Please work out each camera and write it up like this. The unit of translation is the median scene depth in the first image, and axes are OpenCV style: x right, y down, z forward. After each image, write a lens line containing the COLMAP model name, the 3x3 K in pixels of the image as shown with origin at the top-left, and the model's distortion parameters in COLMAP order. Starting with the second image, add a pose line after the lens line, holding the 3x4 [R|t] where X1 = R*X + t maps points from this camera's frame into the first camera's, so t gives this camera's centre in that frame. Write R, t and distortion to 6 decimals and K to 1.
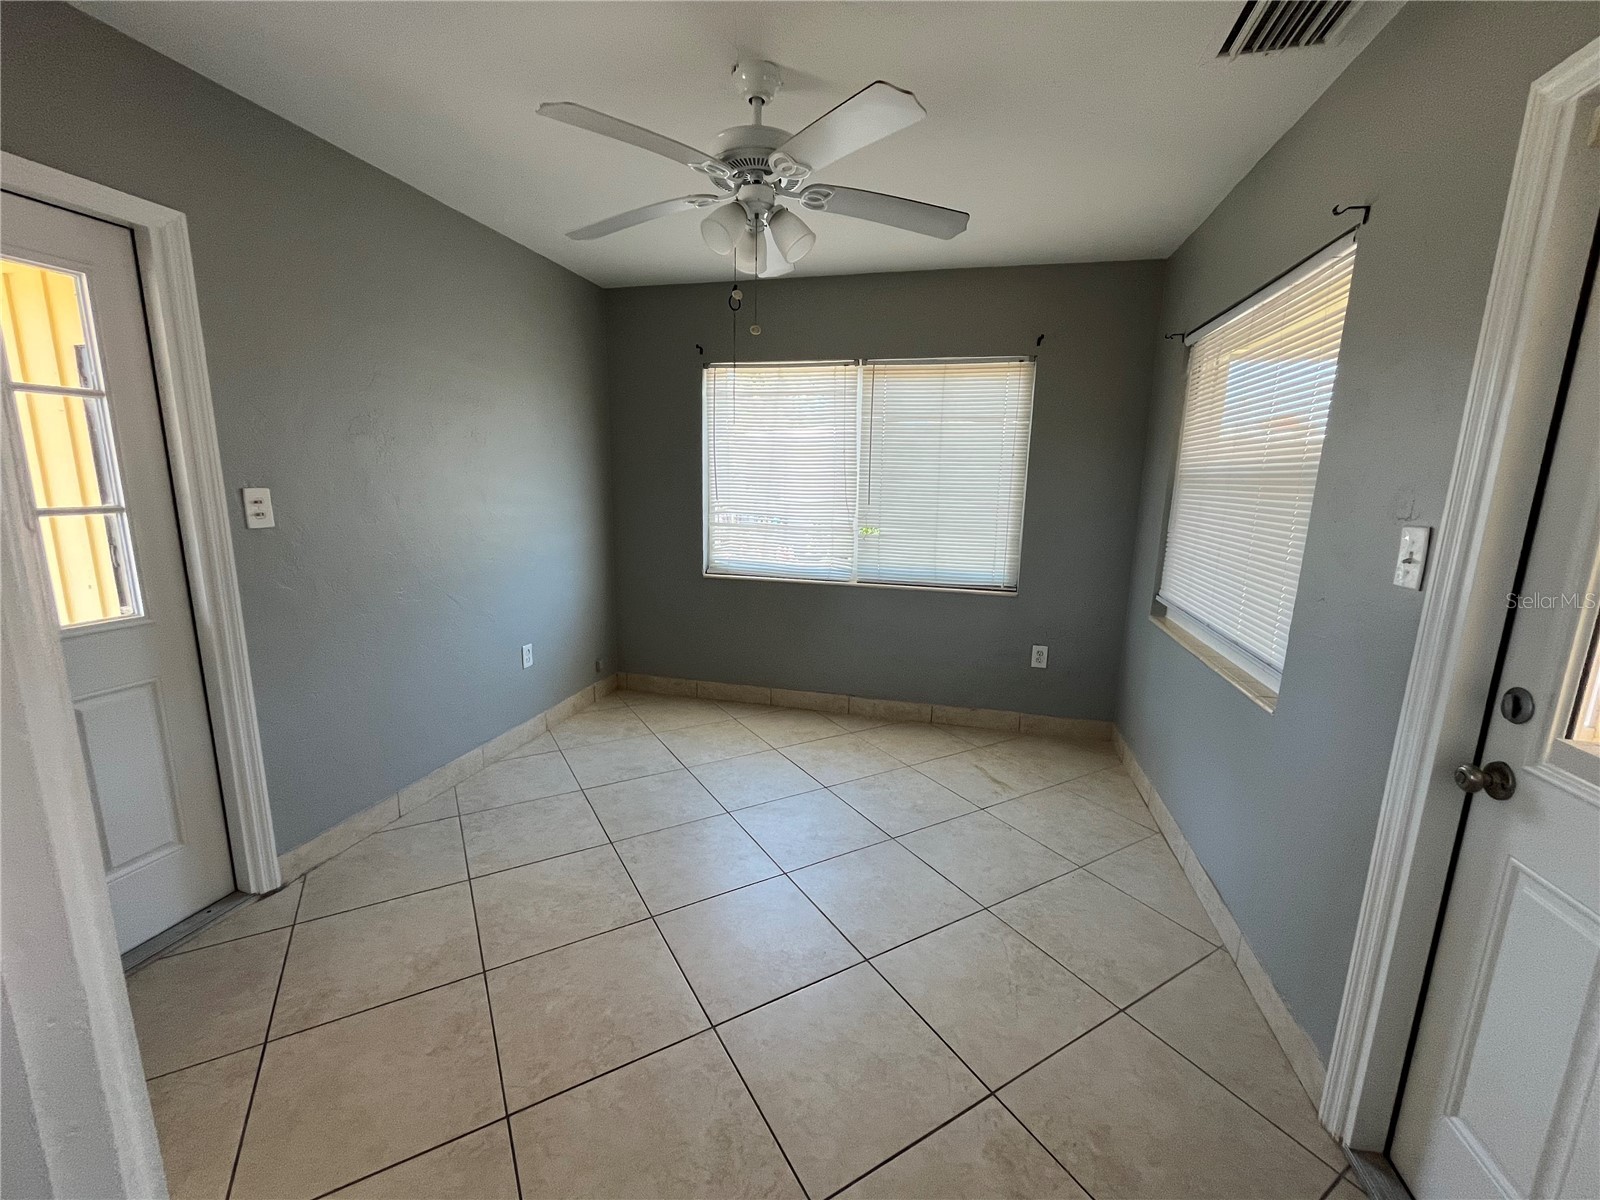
lens RADIAL K [[656.1, 0, 796.4], [0, 656.1, 604.2], [0, 0, 1]] dist [-0.003896, 0.000793]
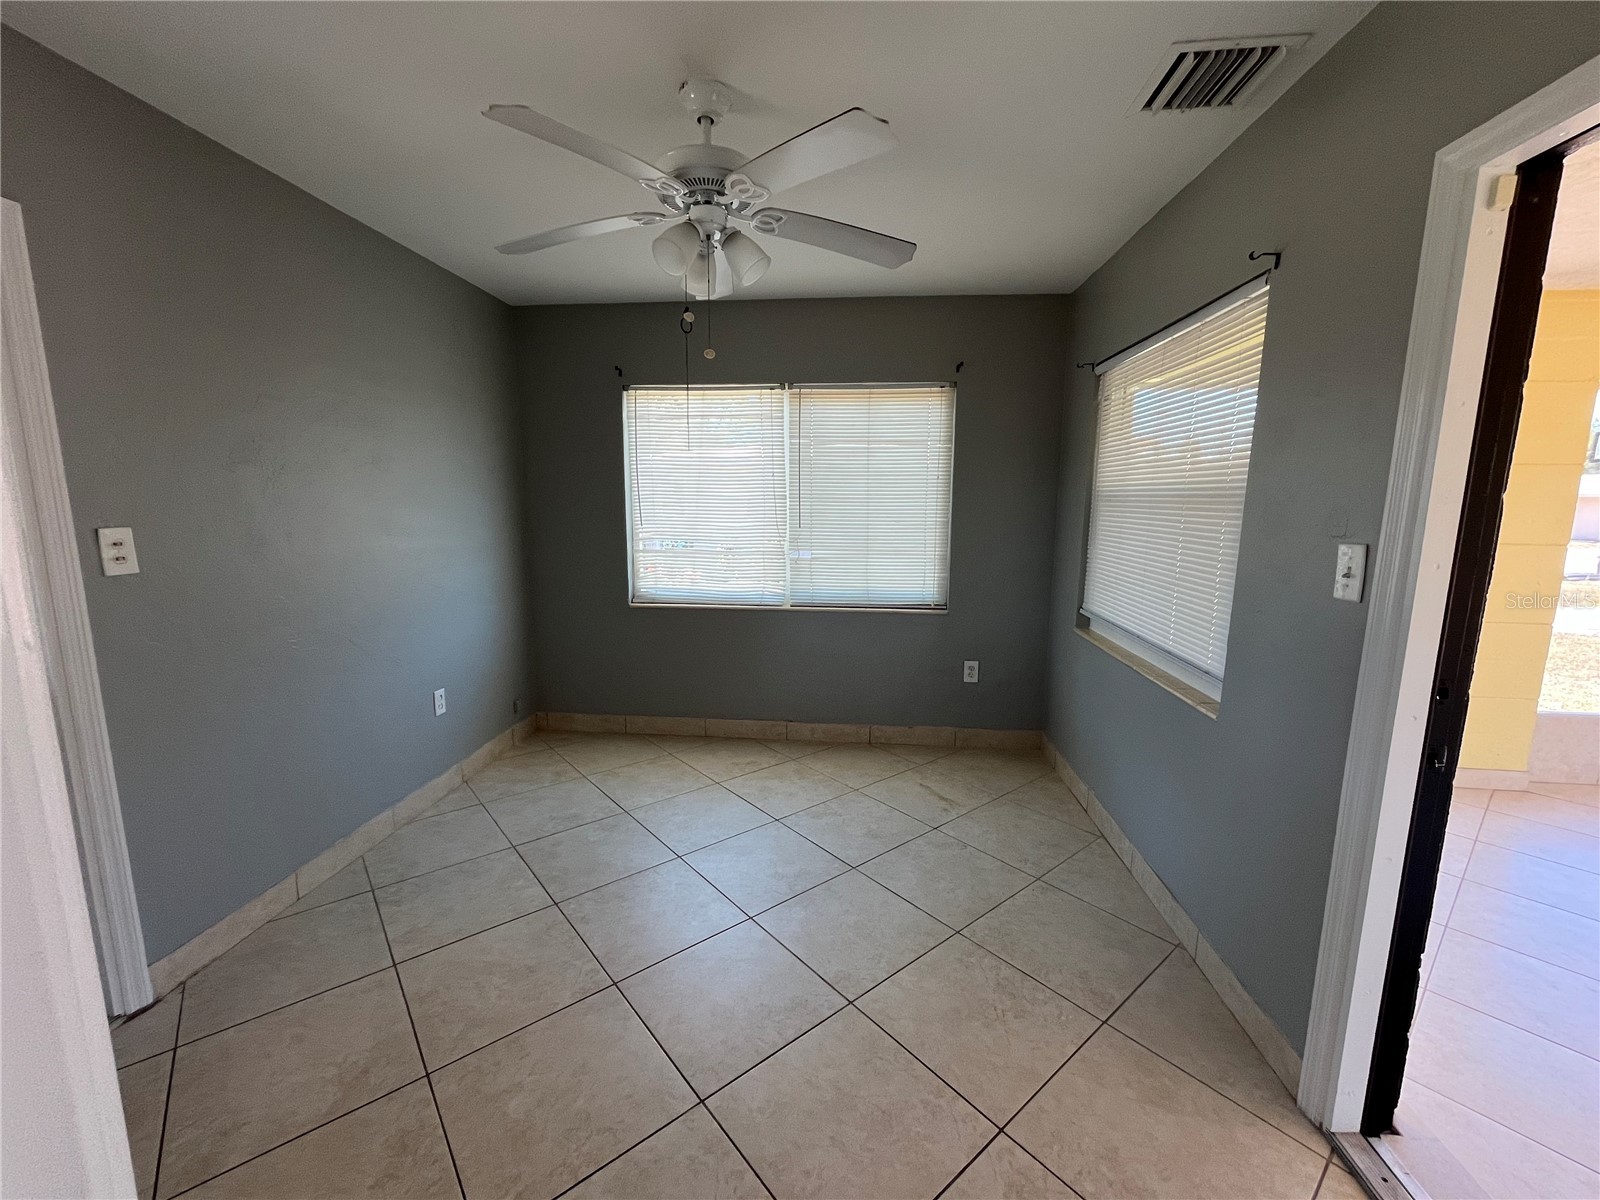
lens RADIAL K [[656.1, 0, 796.7], [0, 656.1, 603.6], [0, 0, 1]] dist [-0.003896, 0.000793]
pose [[0.987773, -0.039023, 0.150936, -0.072048], [0.043575, 0.998686, -0.026967, -0.015406], [-0.149686, 0.033215, 0.988176, 0.032126]]
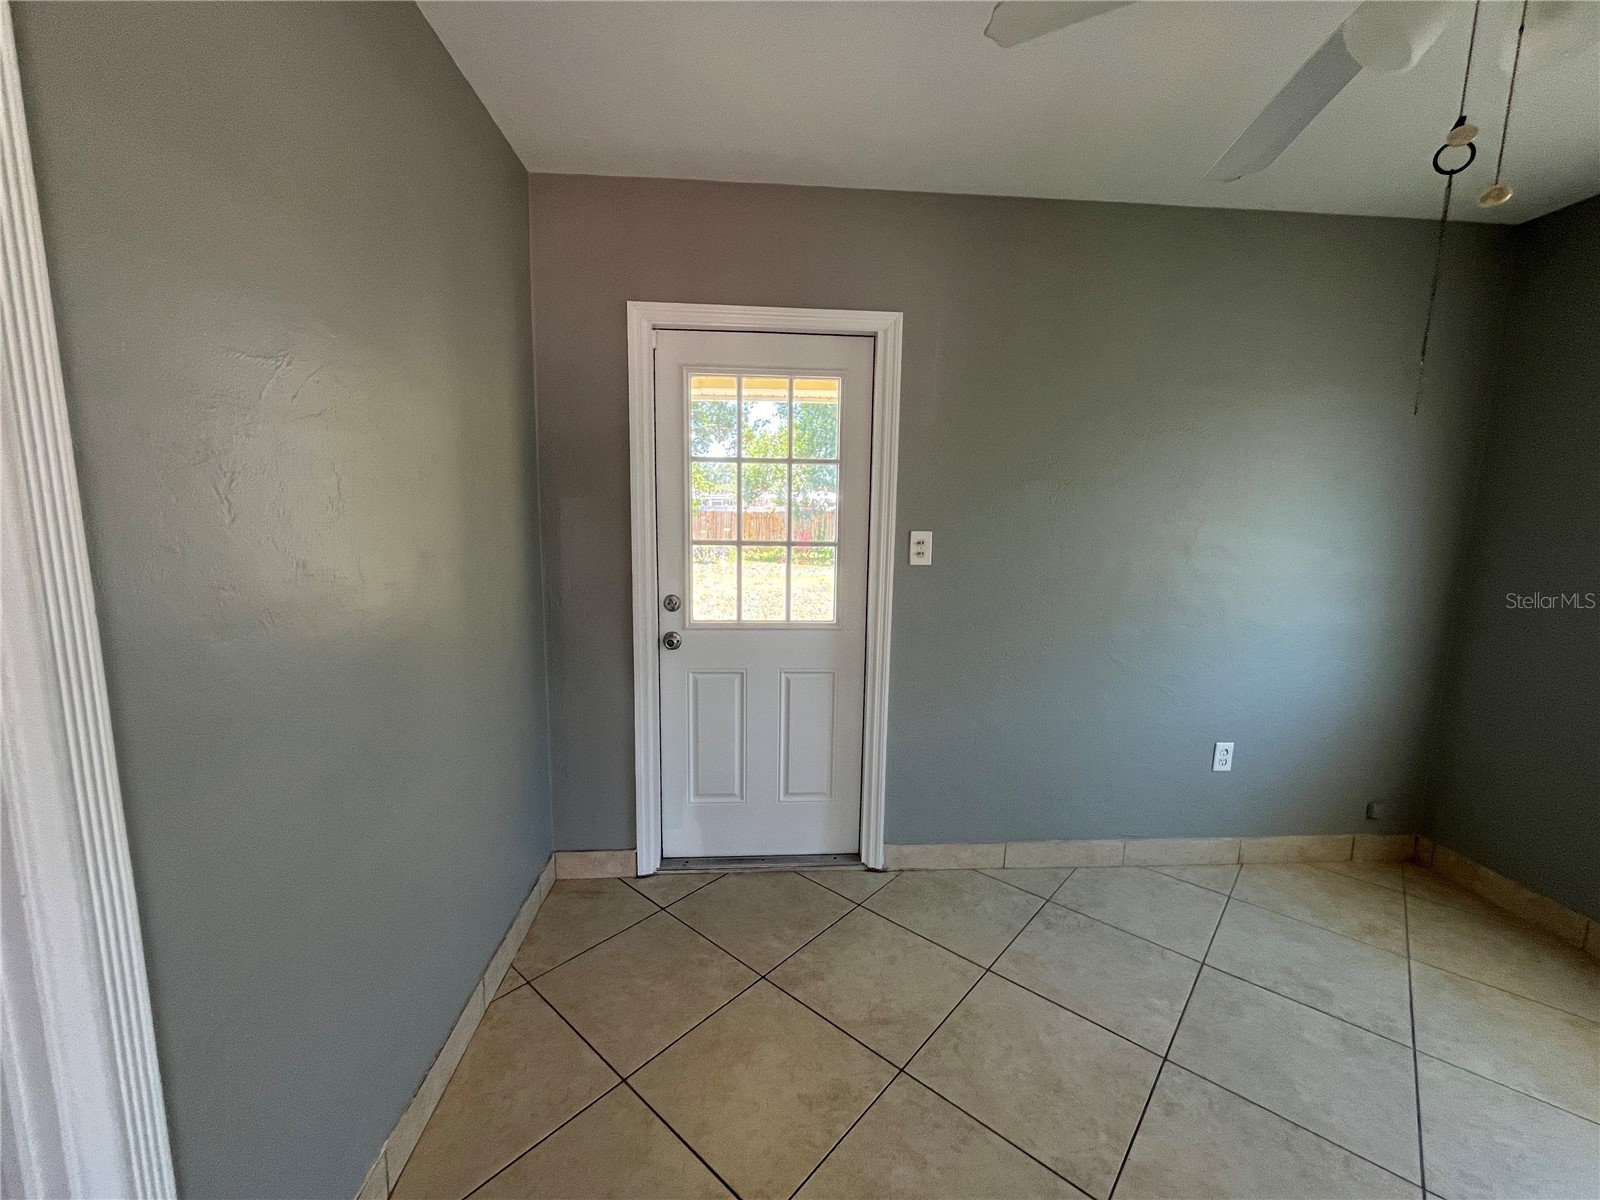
lens RADIAL K [[656.1, 0, 799.2], [0, 656.1, 605.4], [0, 0, 1]] dist [-0.003896, 0.000793]
pose [[0.312795, 0.125304, -0.941519, 0.177849], [-0.191737, 0.979183, 0.066616, -0.067834], [0.930267, 0.159687, 0.330309, 0.350090]]
